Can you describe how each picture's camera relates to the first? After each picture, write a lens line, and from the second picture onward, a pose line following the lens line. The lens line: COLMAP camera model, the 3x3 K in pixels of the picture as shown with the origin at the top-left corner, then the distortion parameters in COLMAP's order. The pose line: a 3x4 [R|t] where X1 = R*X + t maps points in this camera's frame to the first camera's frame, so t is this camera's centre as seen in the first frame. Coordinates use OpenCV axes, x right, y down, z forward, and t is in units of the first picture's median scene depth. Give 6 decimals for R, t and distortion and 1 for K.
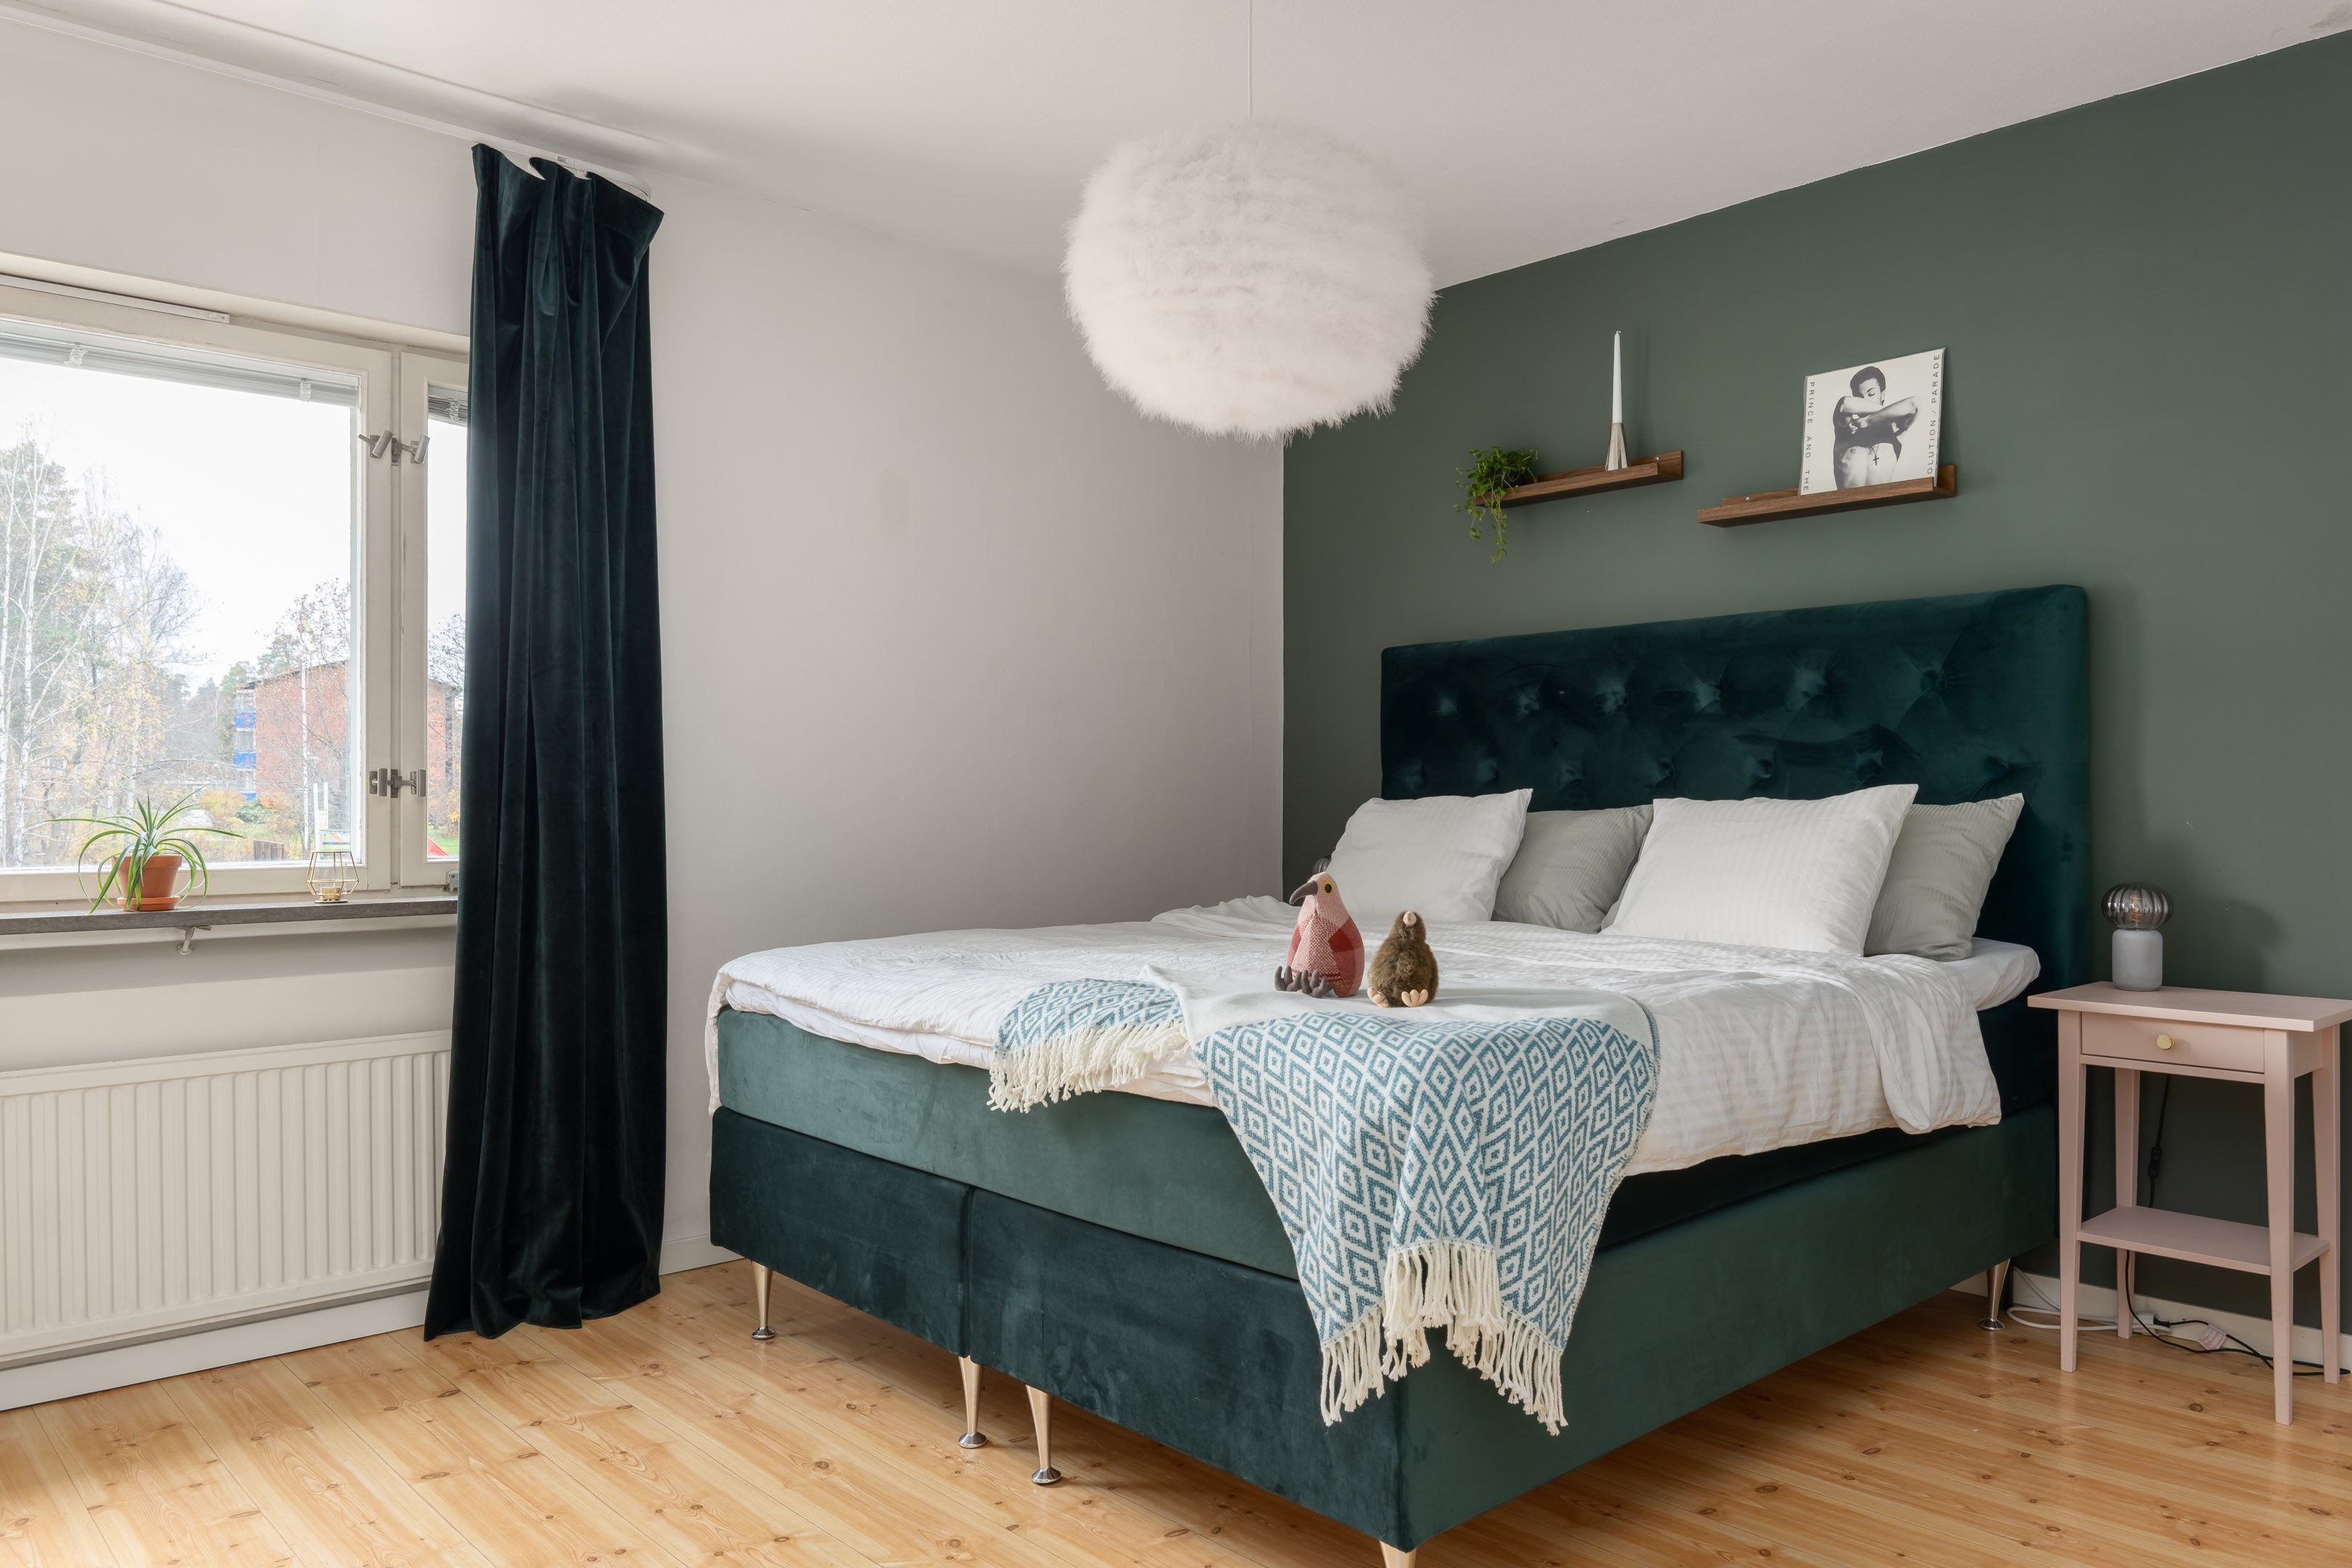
lens RADIAL K [[1657.2, 0, 1171.1], [0, 1657.2, 785.5], [0, 0, 1]] dist [0.008005, -0.026993]
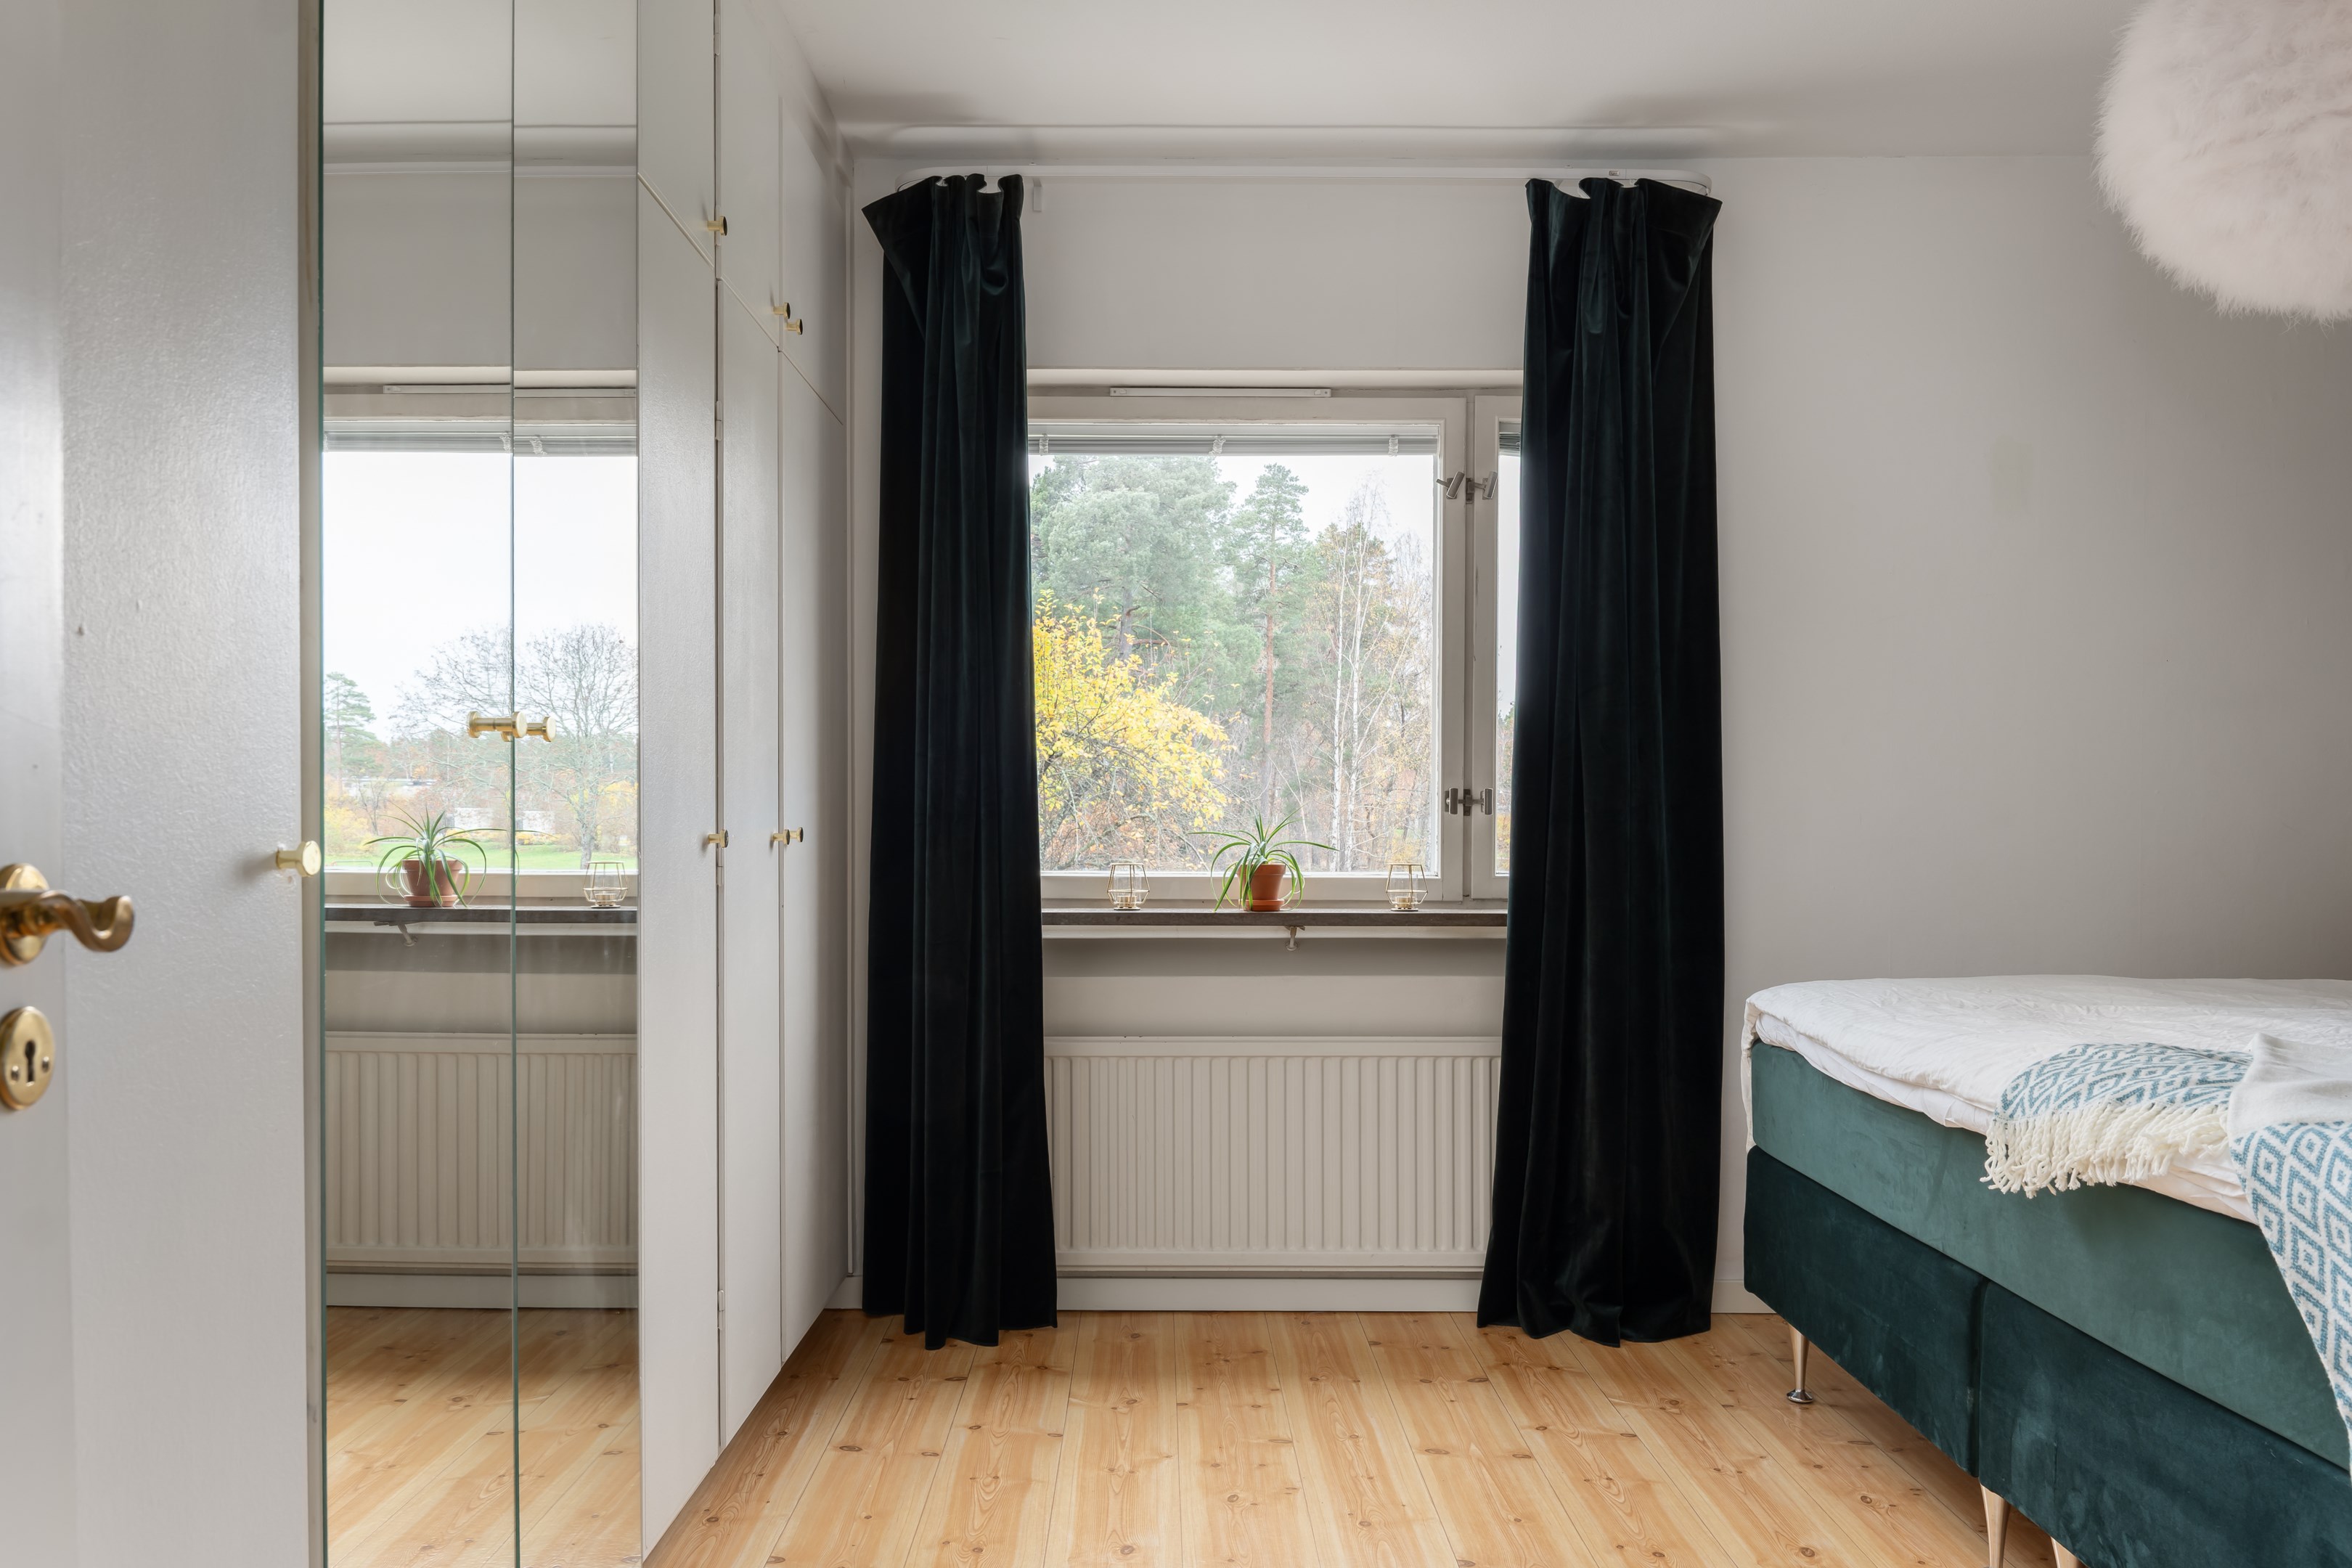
lens RADIAL K [[1657.2, 0, 1112.7], [0, 1657.2, 837.6], [0, 0, 1]] dist [0.008005, -0.026993]
pose [[0.724232, 0.009463, -0.689491, 0.116589], [0.002250, 0.999868, 0.016087, 0.004252], [0.689553, -0.013202, 0.724115, 0.077972]]
